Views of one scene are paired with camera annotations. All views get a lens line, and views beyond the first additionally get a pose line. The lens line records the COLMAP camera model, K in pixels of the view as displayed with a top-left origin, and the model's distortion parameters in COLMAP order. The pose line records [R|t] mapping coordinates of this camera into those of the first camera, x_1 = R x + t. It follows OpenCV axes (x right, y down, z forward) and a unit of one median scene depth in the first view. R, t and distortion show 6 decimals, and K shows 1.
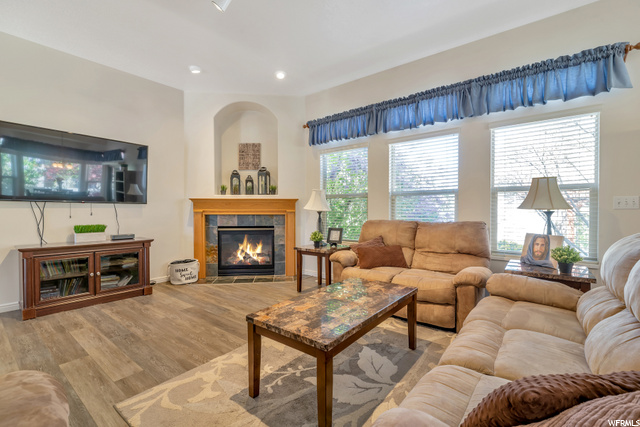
lens RADIAL K [[282.0, 0, 320.0], [0, 282.0, 213.5], [0, 0, 1]] dist [0.001323, 0.000213]
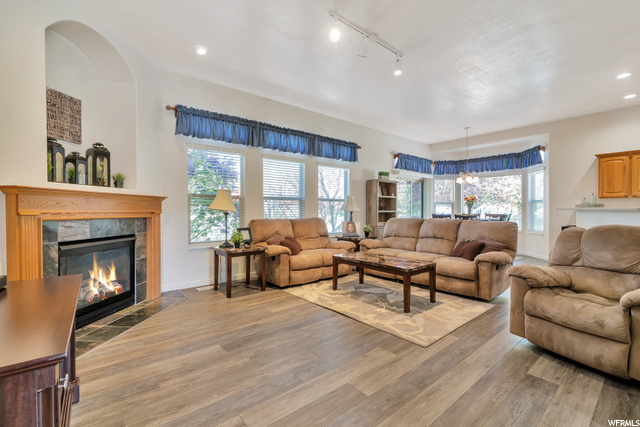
lens RADIAL K [[282.0, 0, 320.0], [0, 282.0, 213.5], [0, 0, 1]] dist [0.001323, 0.000213]
pose [[0.217810, -0.008330, 0.975956, -0.869247], [0.015793, 0.999863, 0.005010, -0.003343], [-0.975863, 0.014322, 0.217912, 0.468941]]
